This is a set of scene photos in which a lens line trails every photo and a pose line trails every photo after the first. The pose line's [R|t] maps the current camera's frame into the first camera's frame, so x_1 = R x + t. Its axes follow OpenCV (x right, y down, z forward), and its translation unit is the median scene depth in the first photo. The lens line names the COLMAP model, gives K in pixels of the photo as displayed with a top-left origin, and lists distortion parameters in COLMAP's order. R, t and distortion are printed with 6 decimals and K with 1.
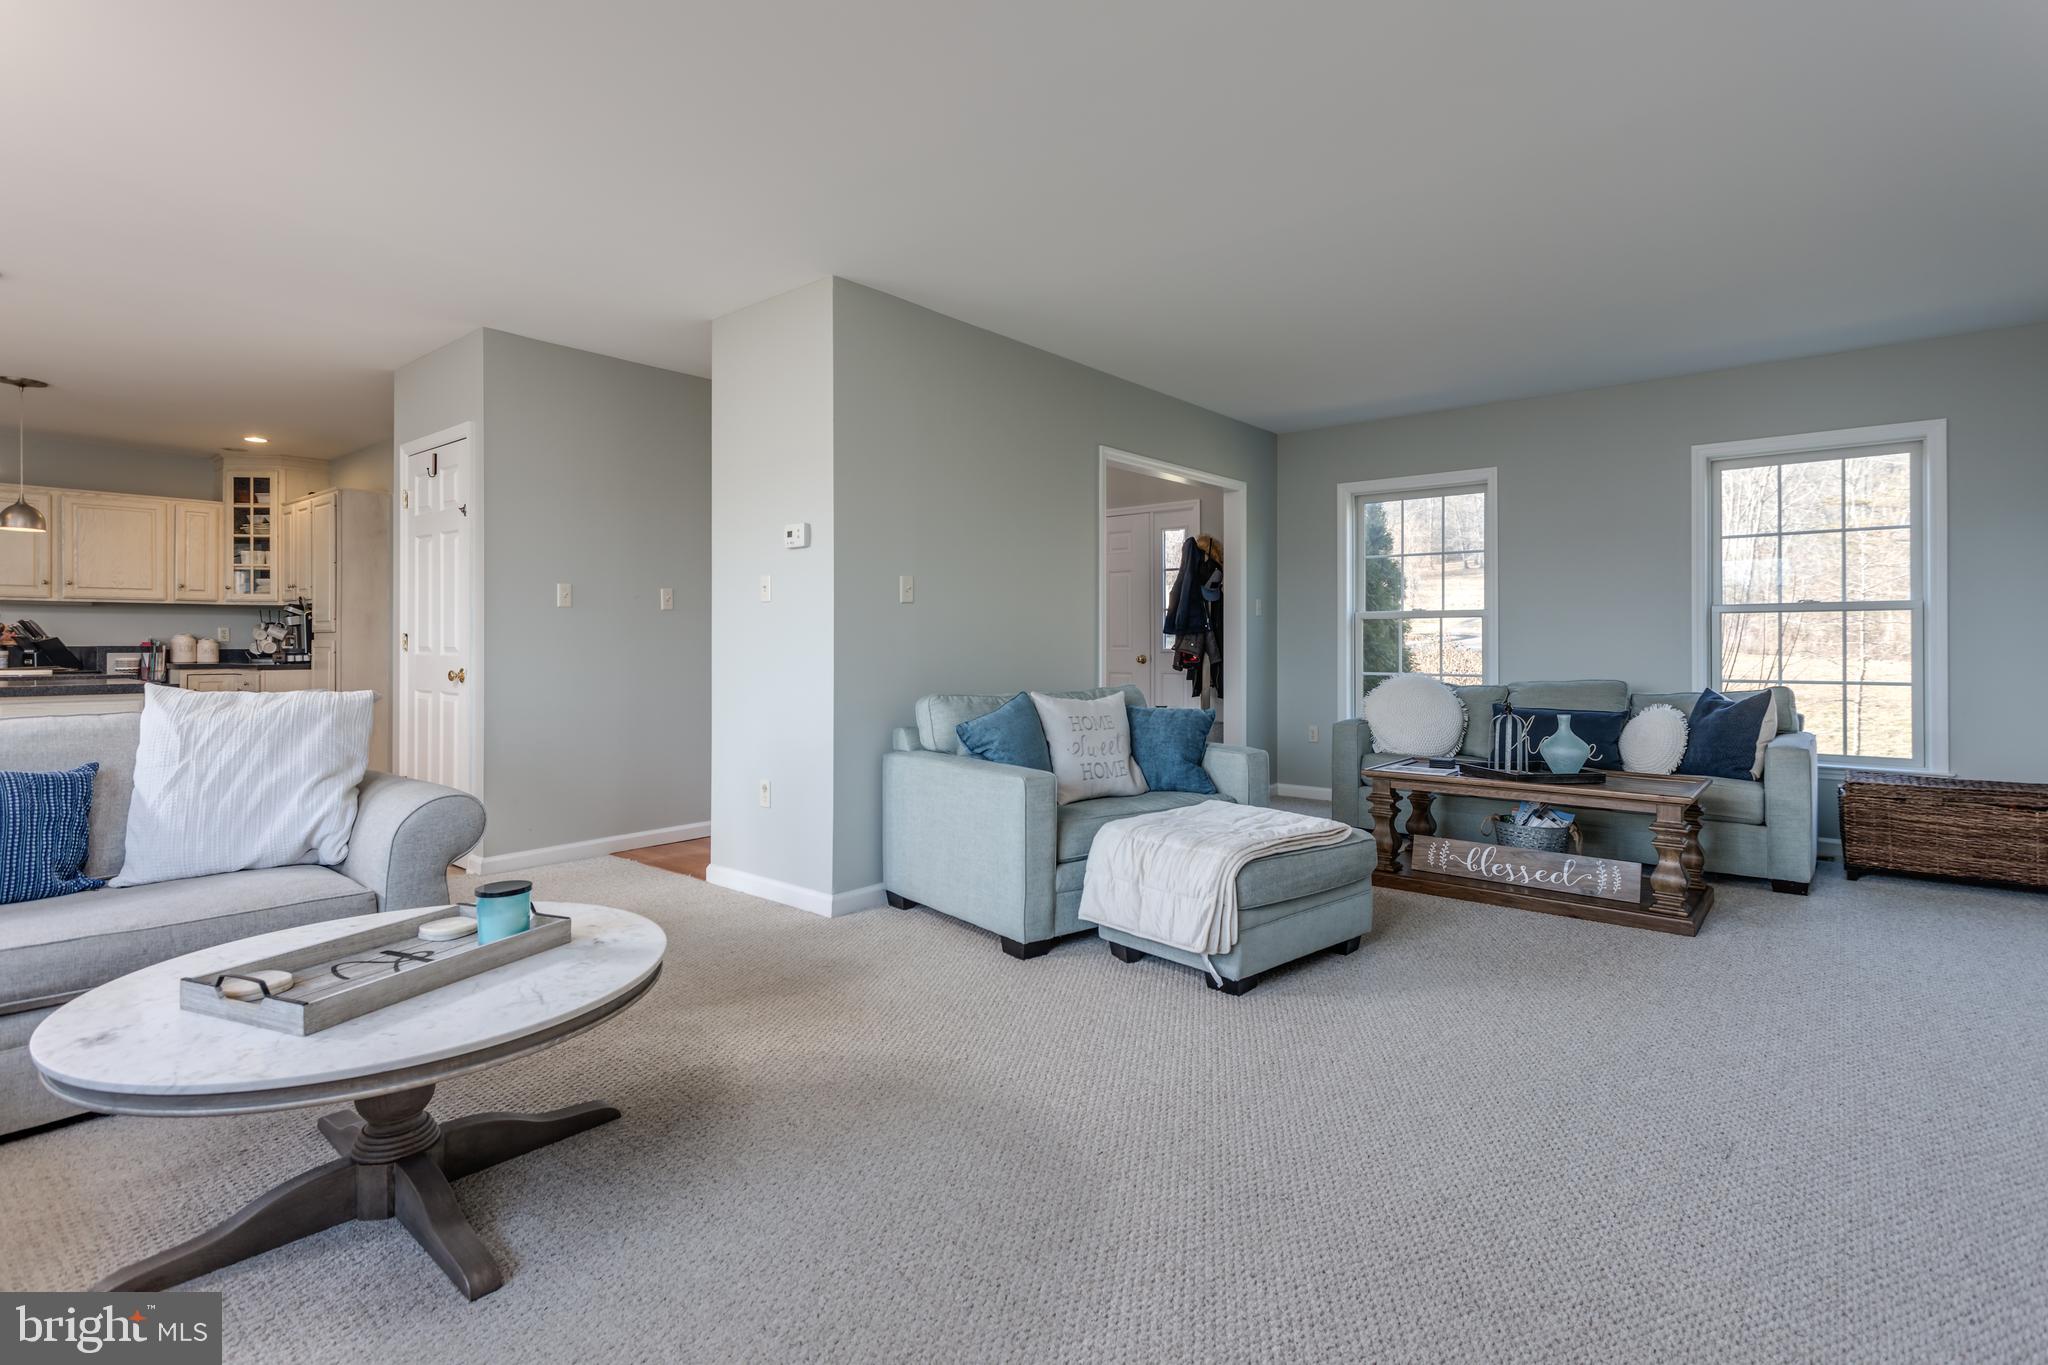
lens RADIAL K [[985.7, 0, 1023.2], [0, 985.7, 641.5], [0, 0, 1]] dist [0.008424, 0.002179]
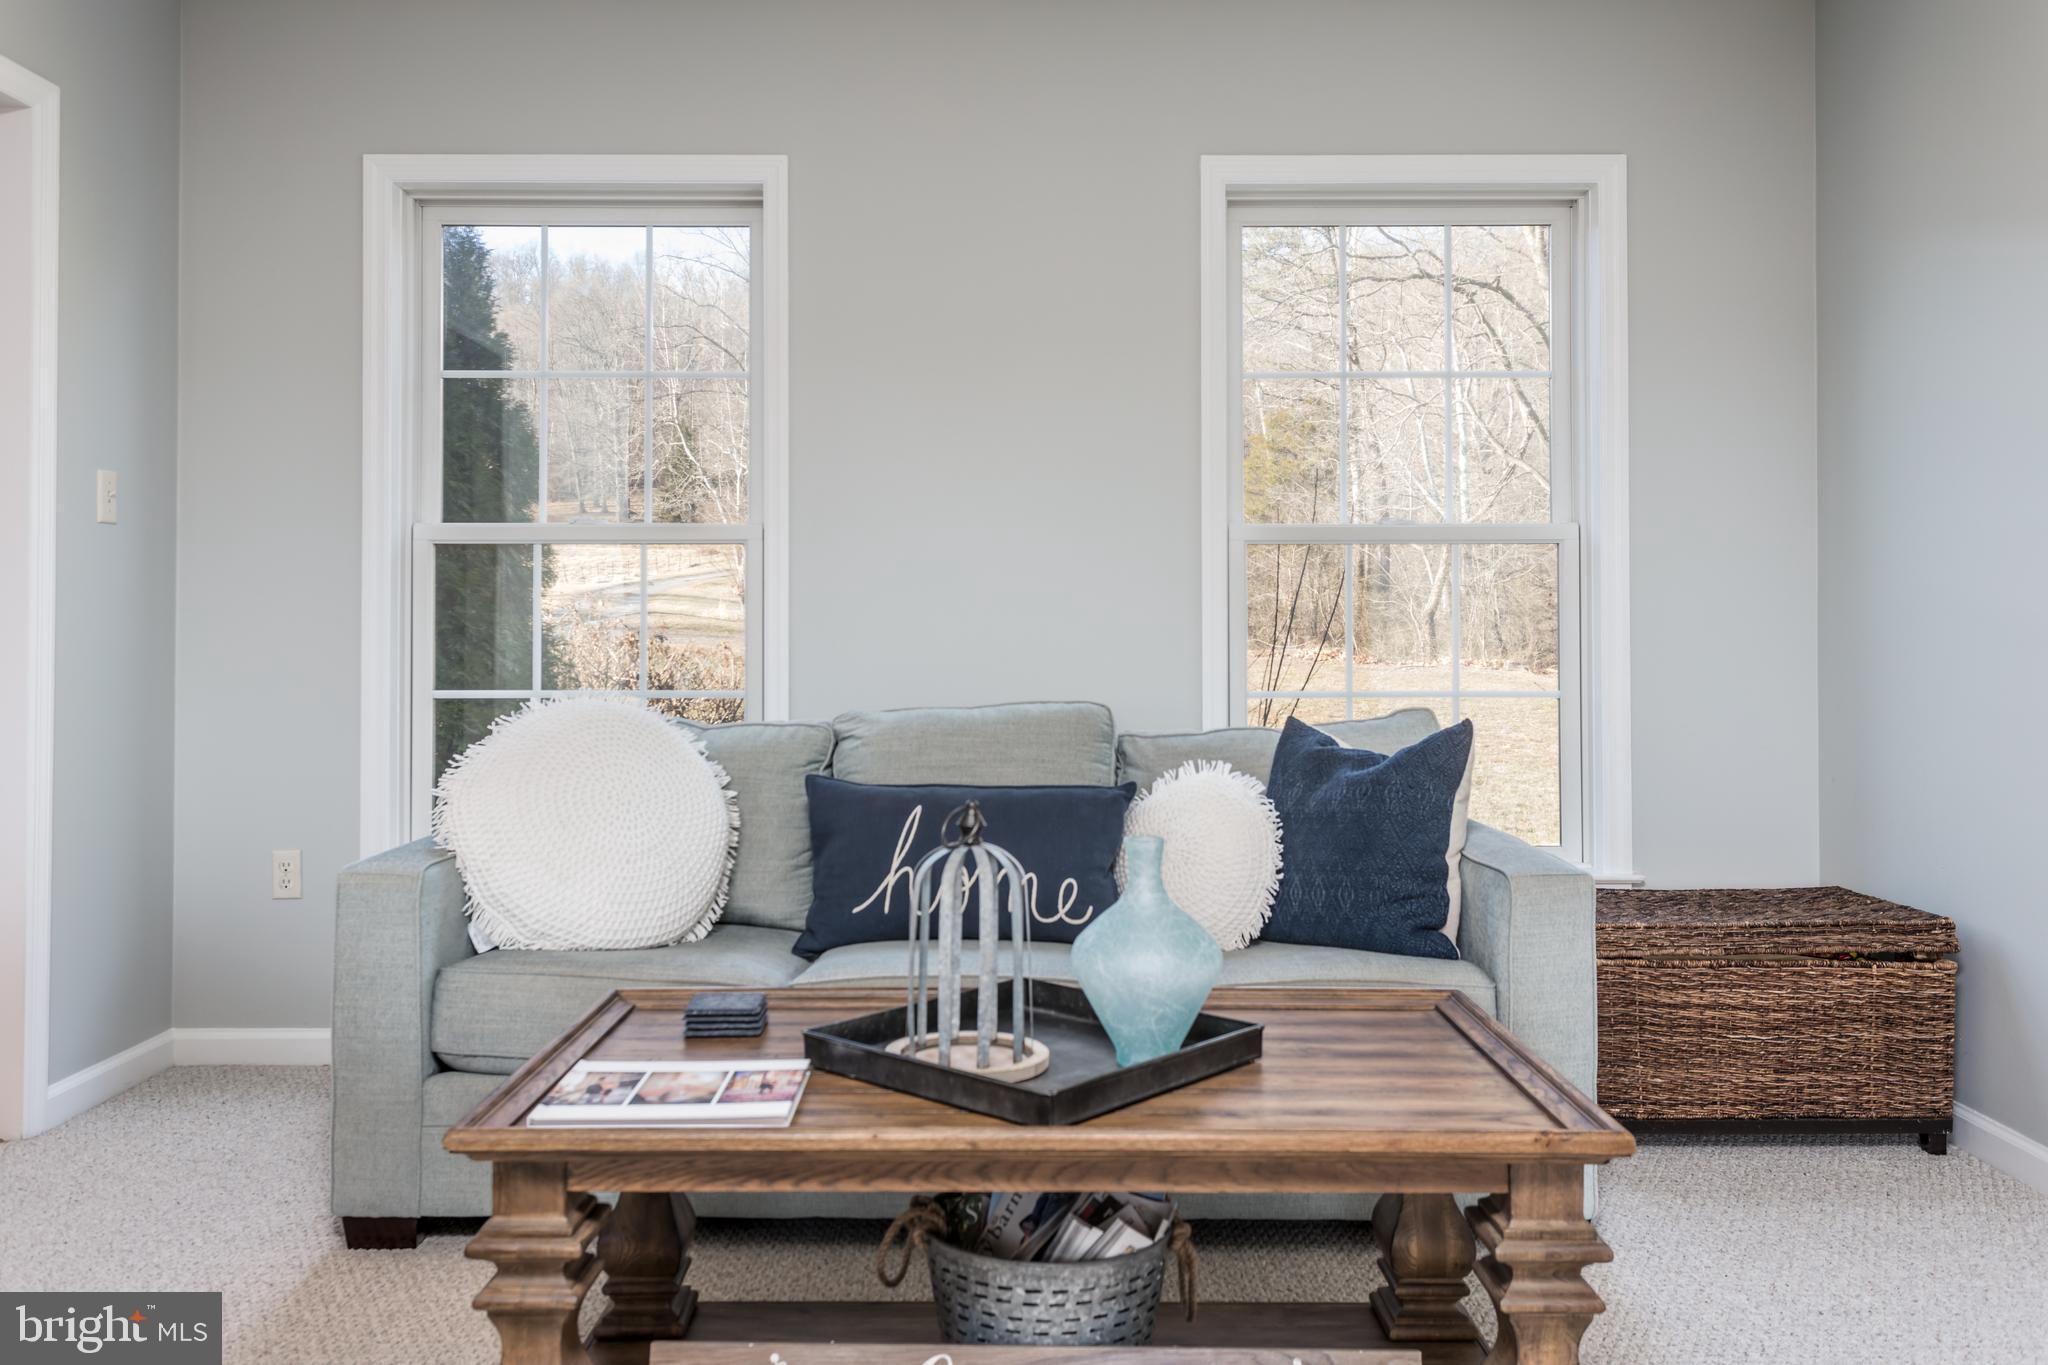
lens RADIAL K [[1595.9, 0, 1024.7], [0, 1595.9, 601.5], [0, 0, 1]] dist [0.004553, 0.001262]
pose [[0.768321, 0.011521, 0.639961, 0.169946], [-0.001634, 0.999870, -0.016040, 0.009456], [-0.640063, 0.011278, 0.768240, 0.514003]]
